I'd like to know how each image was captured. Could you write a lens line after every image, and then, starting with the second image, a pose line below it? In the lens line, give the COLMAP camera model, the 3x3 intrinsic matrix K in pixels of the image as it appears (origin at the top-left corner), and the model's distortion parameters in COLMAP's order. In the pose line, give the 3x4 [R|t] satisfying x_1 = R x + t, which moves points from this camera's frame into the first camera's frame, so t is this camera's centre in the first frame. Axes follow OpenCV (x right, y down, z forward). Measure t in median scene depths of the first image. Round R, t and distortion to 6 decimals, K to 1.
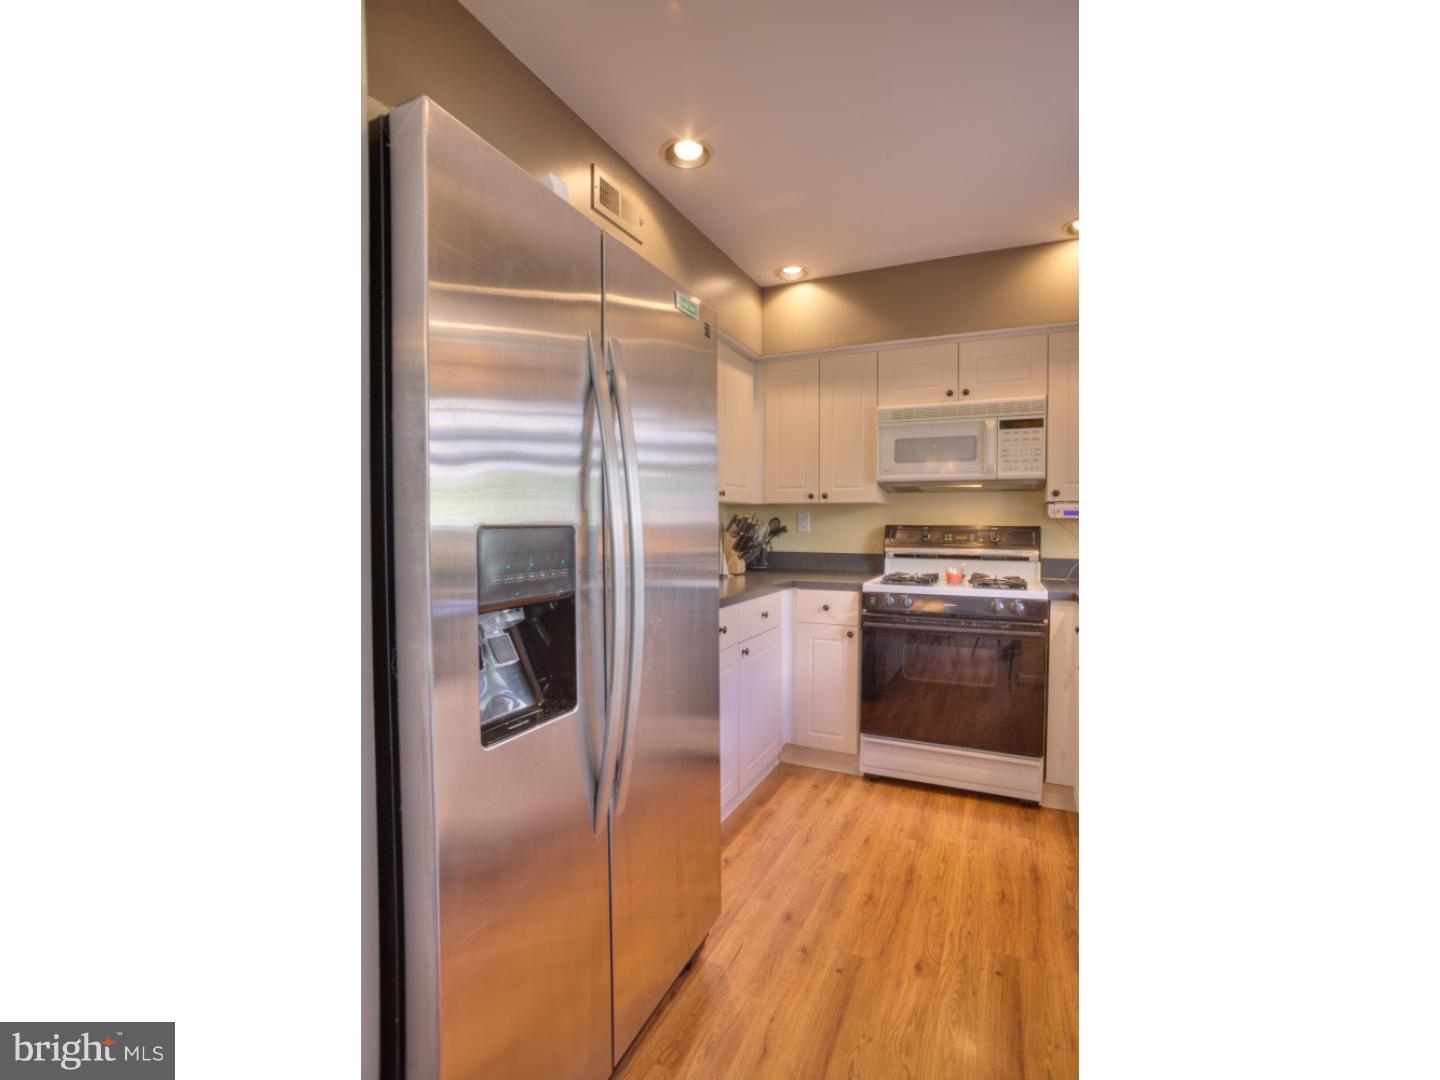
lens RADIAL K [[608.7, 0, 720.2], [0, 608.7, 533.0], [0, 0, 1]] dist [-0.019945, 0.004931]
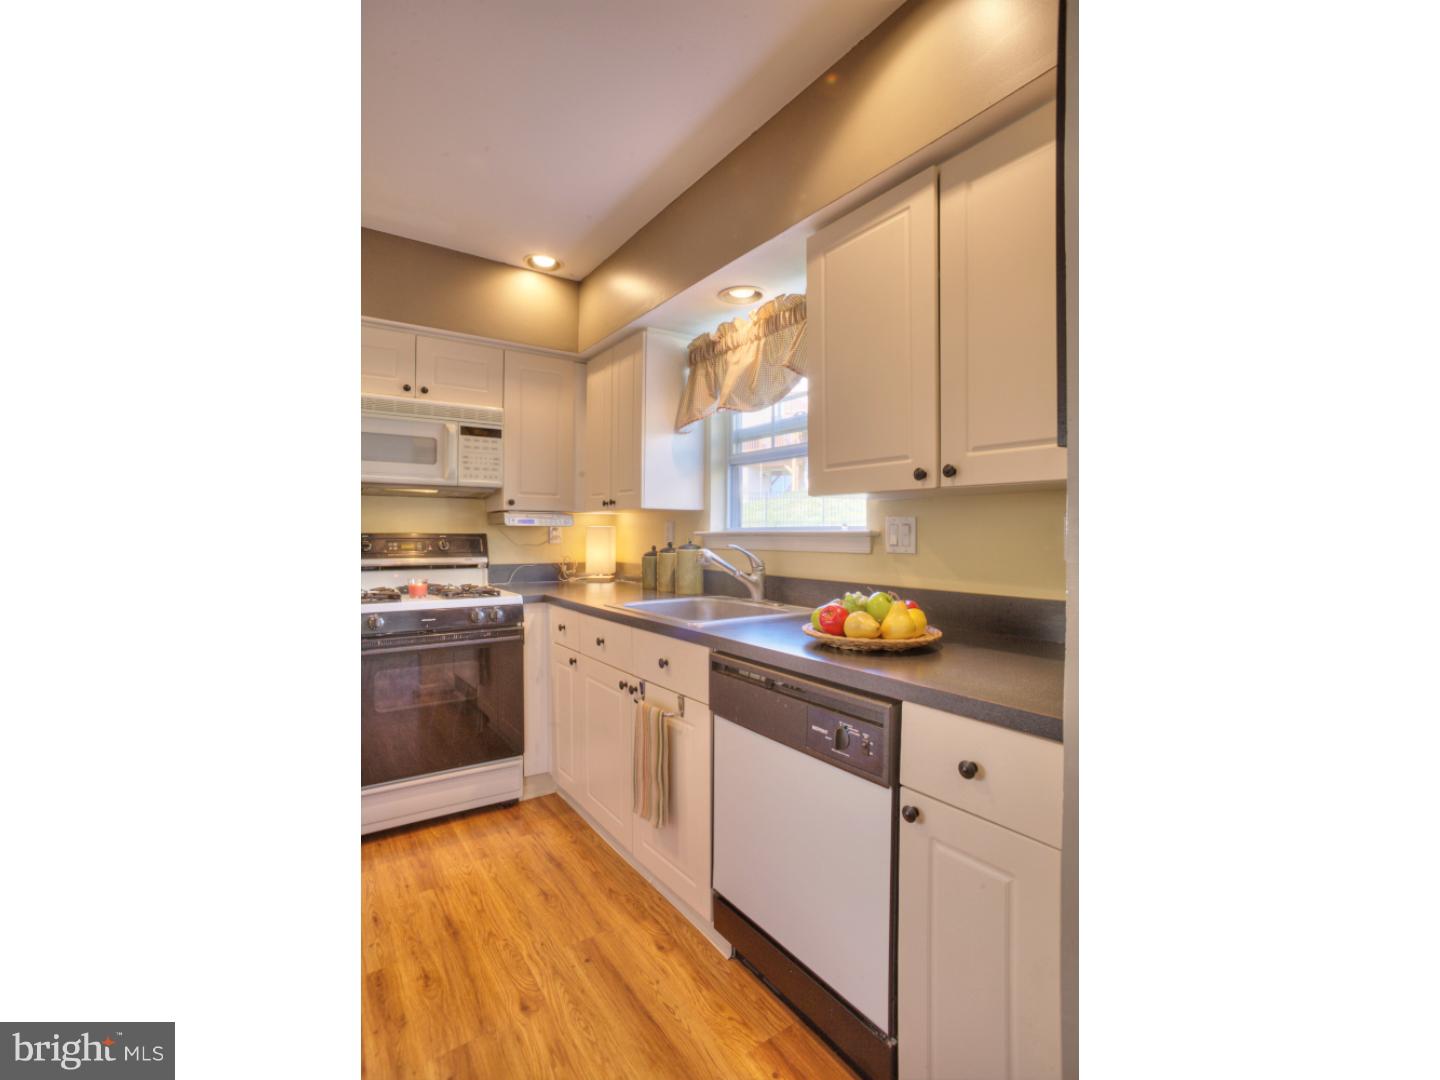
lens RADIAL K [[608.7, 0, 718.1], [0, 608.7, 537.6], [0, 0, 1]] dist [-0.019945, 0.004931]
pose [[0.488353, -0.007592, 0.872613, -0.215282], [0.012514, 0.999920, 0.001696, -0.001917], [-0.872556, 0.010092, 0.488409, 0.180571]]
